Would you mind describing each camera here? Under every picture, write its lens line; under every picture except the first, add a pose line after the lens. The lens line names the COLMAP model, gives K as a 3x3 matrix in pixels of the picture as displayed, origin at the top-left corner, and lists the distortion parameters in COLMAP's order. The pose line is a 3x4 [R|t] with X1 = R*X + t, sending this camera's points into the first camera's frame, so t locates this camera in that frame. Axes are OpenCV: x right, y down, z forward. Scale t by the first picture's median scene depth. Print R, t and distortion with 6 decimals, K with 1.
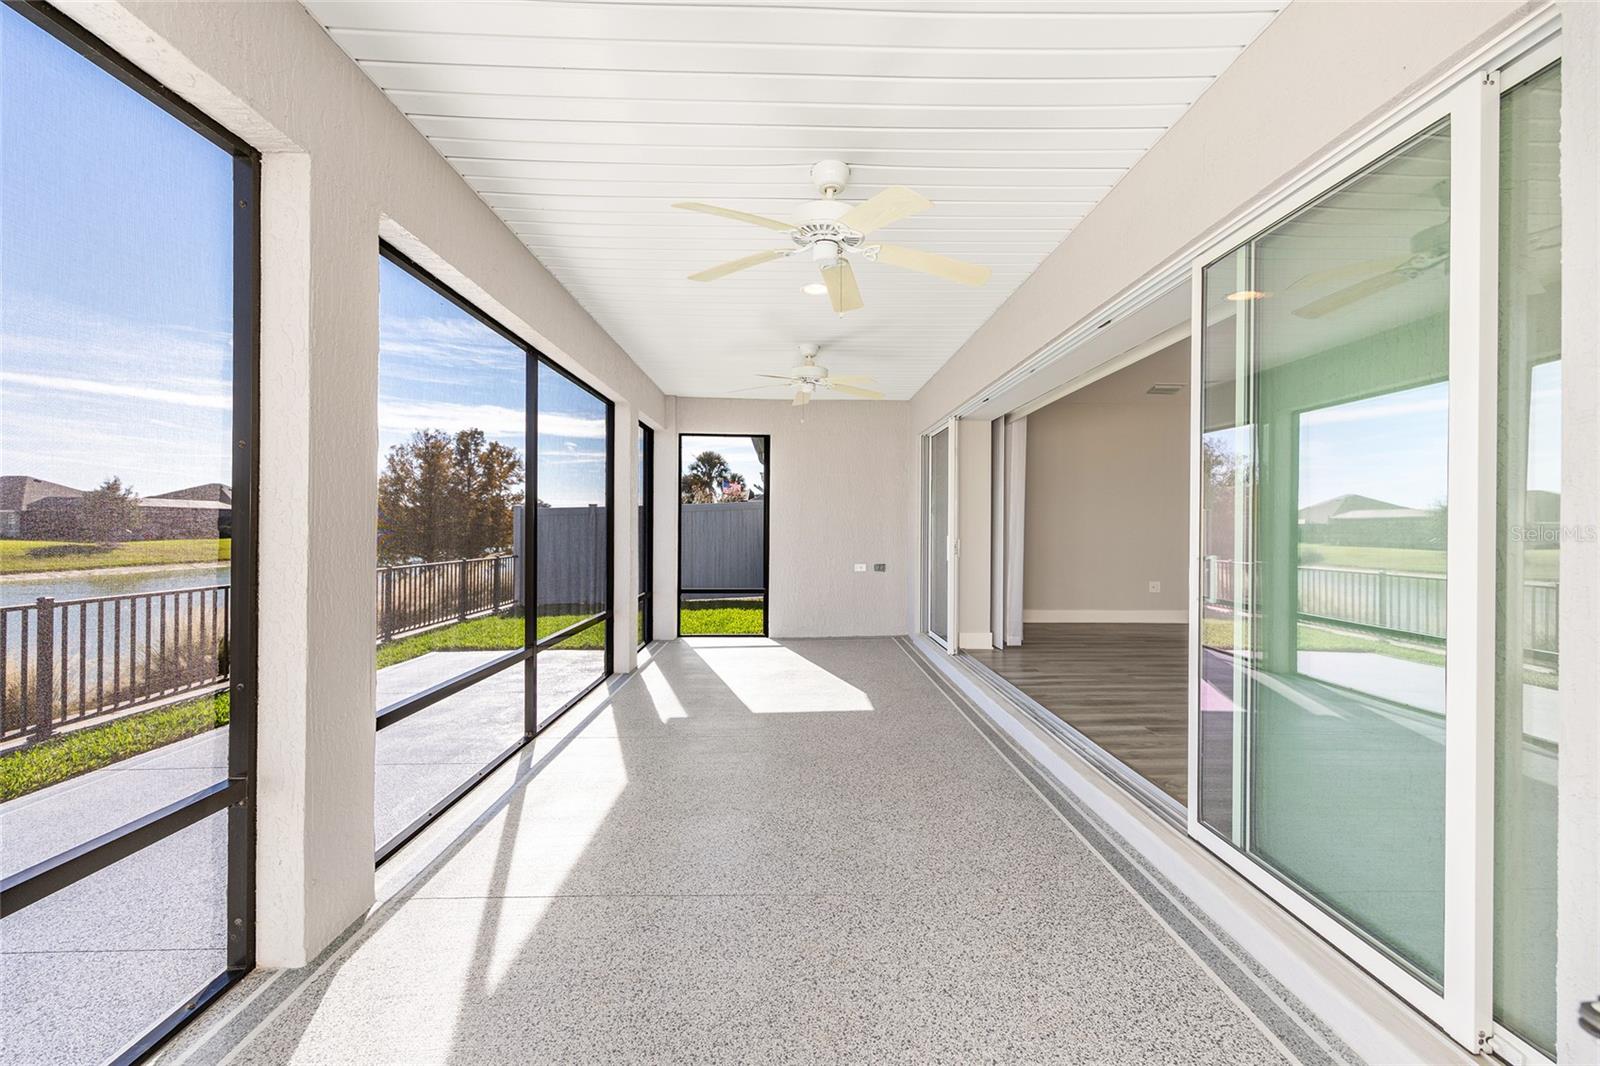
lens RADIAL K [[641.9, 0, 804.6], [0, 641.9, 529.5], [0, 0, 1]] dist [-0.002204, 0.000140]
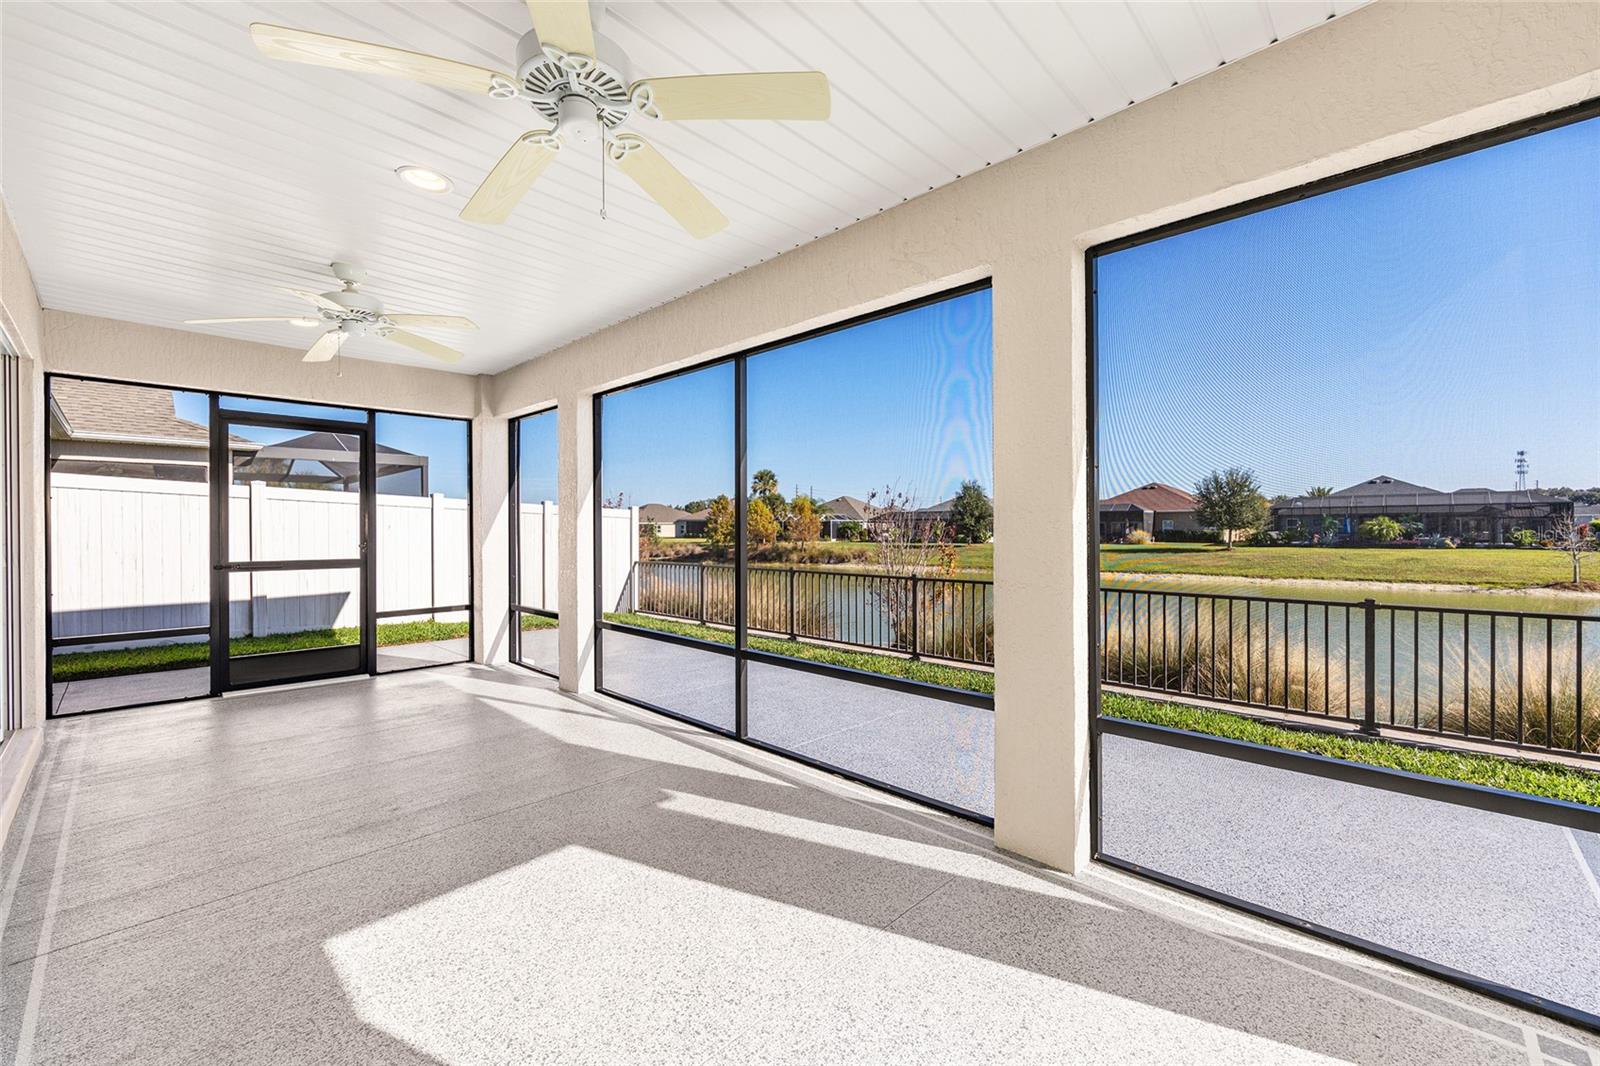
lens RADIAL K [[641.9, 0, 804.6], [0, 641.9, 529.5], [0, 0, 1]] dist [-0.002204, 0.000140]
pose [[-0.703076, 0.009931, -0.711045, 0.212554], [0.008865, 0.999947, 0.005200, -0.007720], [0.711060, -0.002648, -0.703127, 1.764282]]
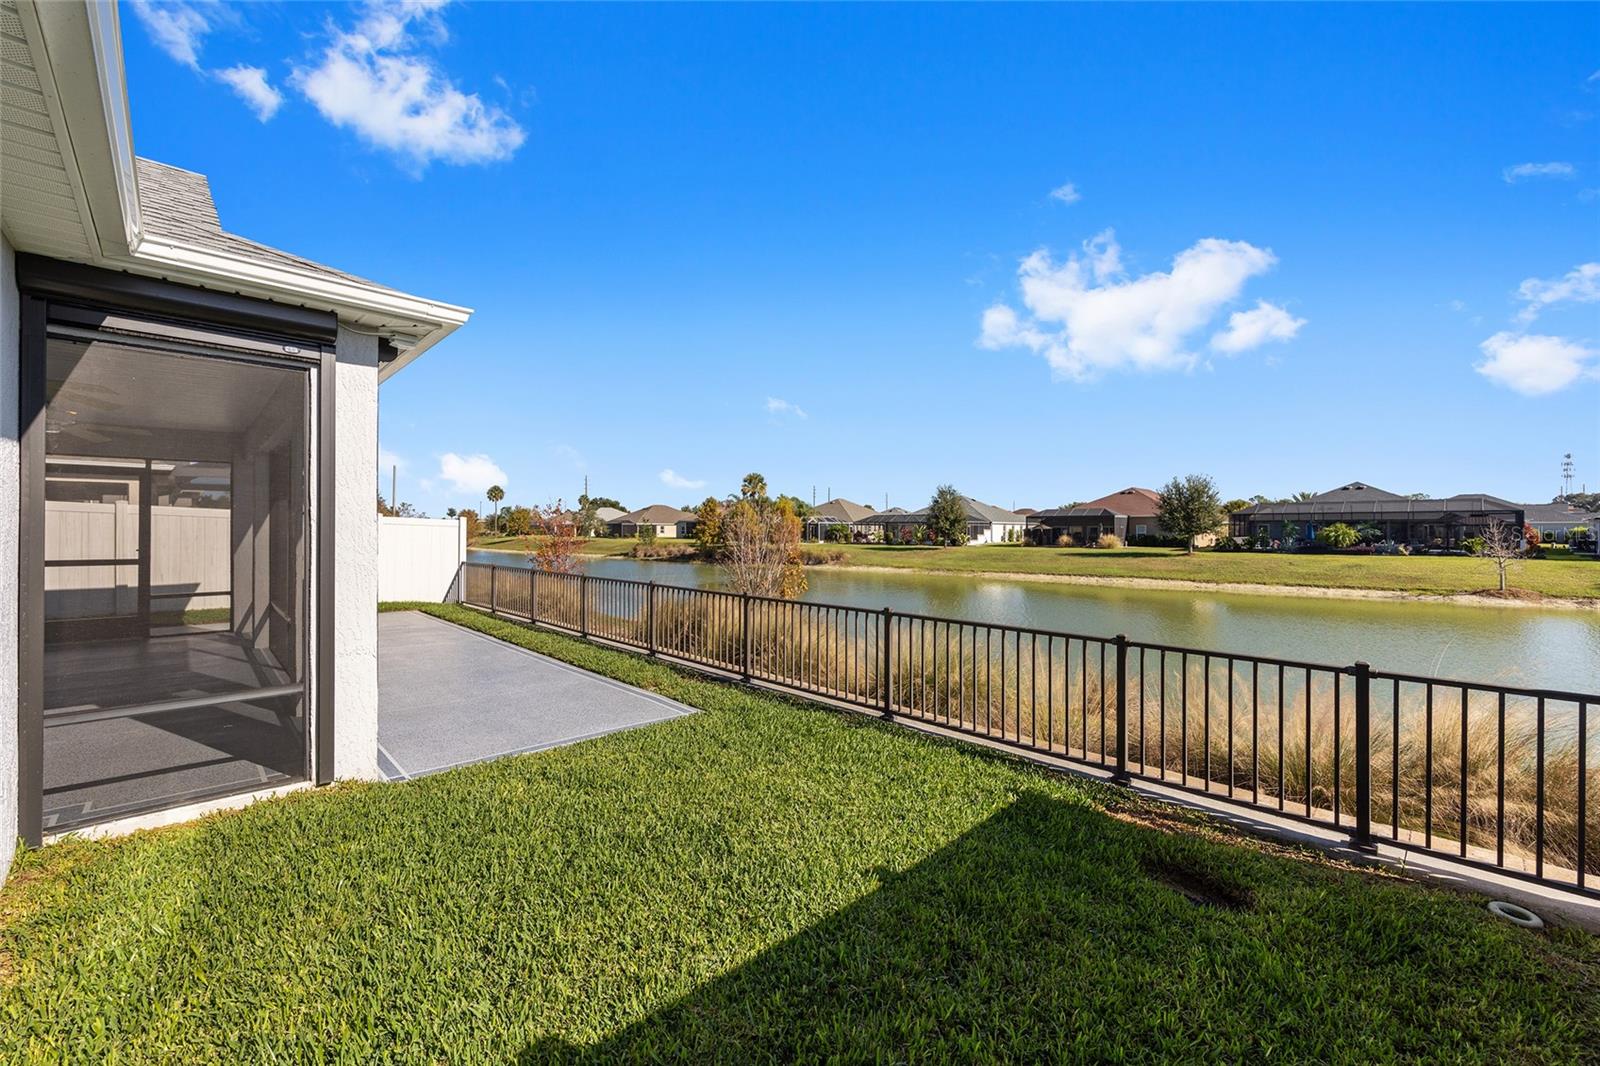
lens RADIAL K [[641.9, 0, 804.6], [0, 641.9, 529.5], [0, 0, 1]] dist [-0.002204, 0.000140]
pose [[-0.731307, 0.004287, -0.682035, -0.271838], [0.002362, 0.999990, 0.003753, -0.044055], [0.682045, 0.001134, -0.731310, 3.119701]]
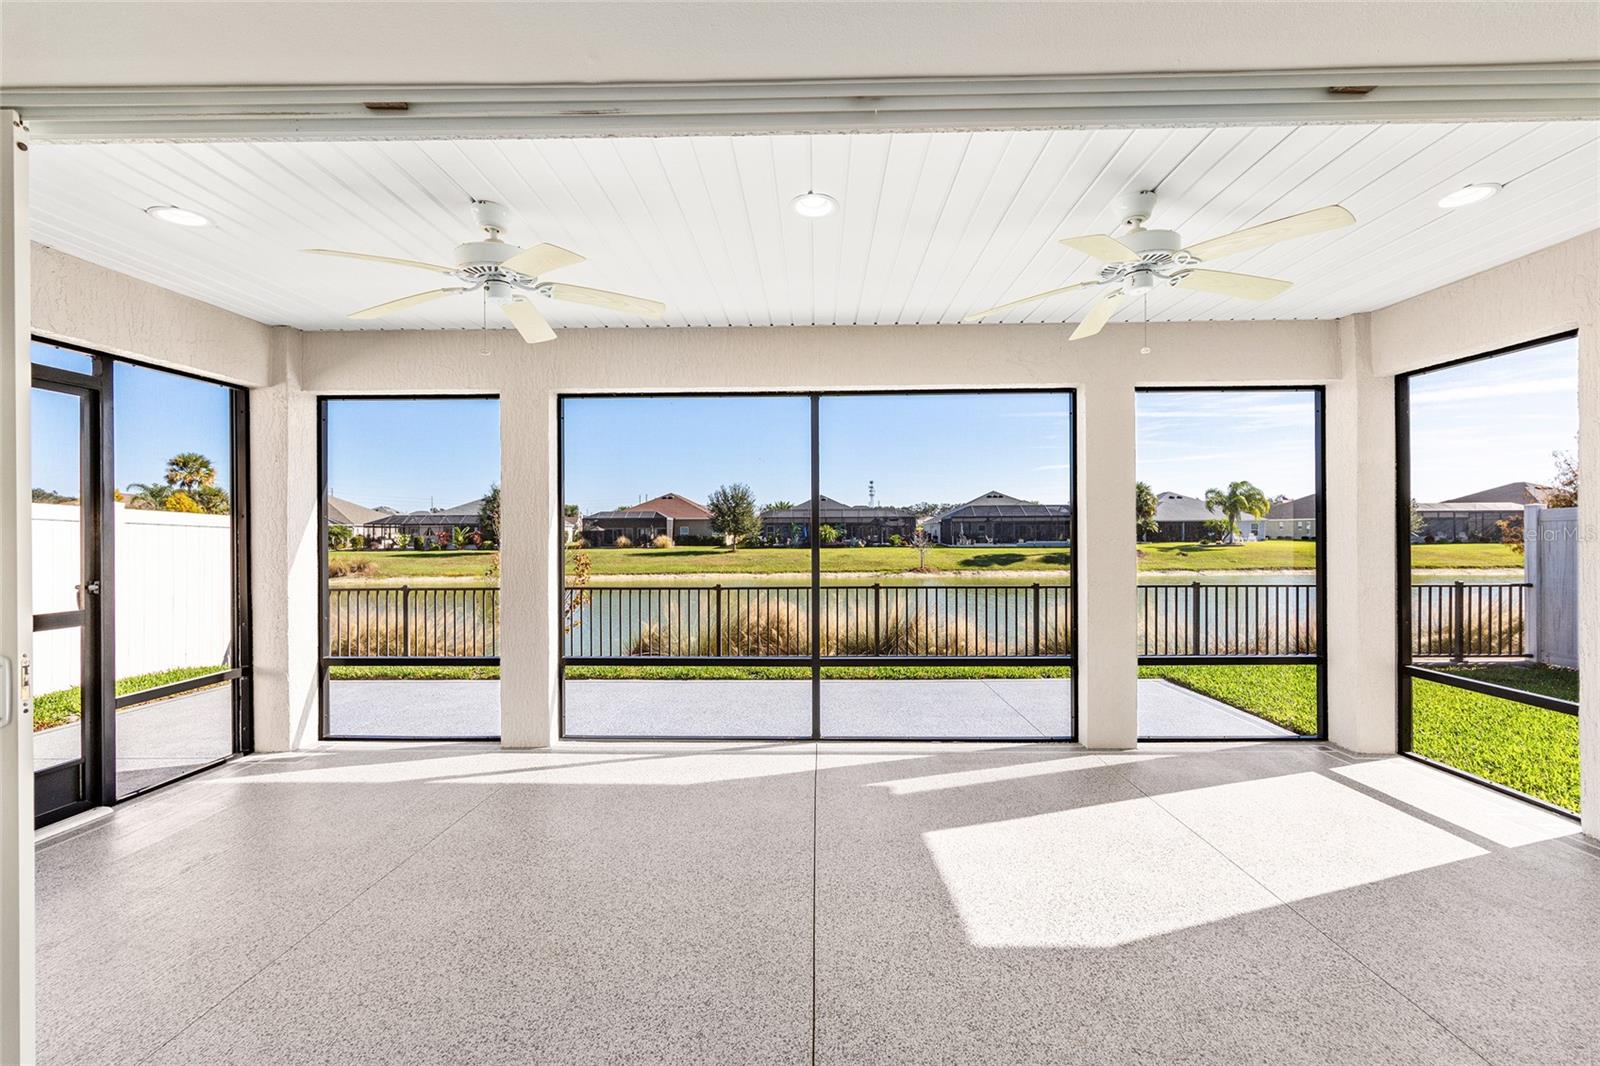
lens RADIAL K [[641.9, 0, 804.6], [0, 641.9, 529.5], [0, 0, 1]] dist [-0.002204, 0.000140]
pose [[-0.037315, 0.003862, -0.999296, 0.677964], [0.006013, 0.999975, 0.003640, -0.043922], [0.999285, -0.005873, -0.037337, 1.015284]]
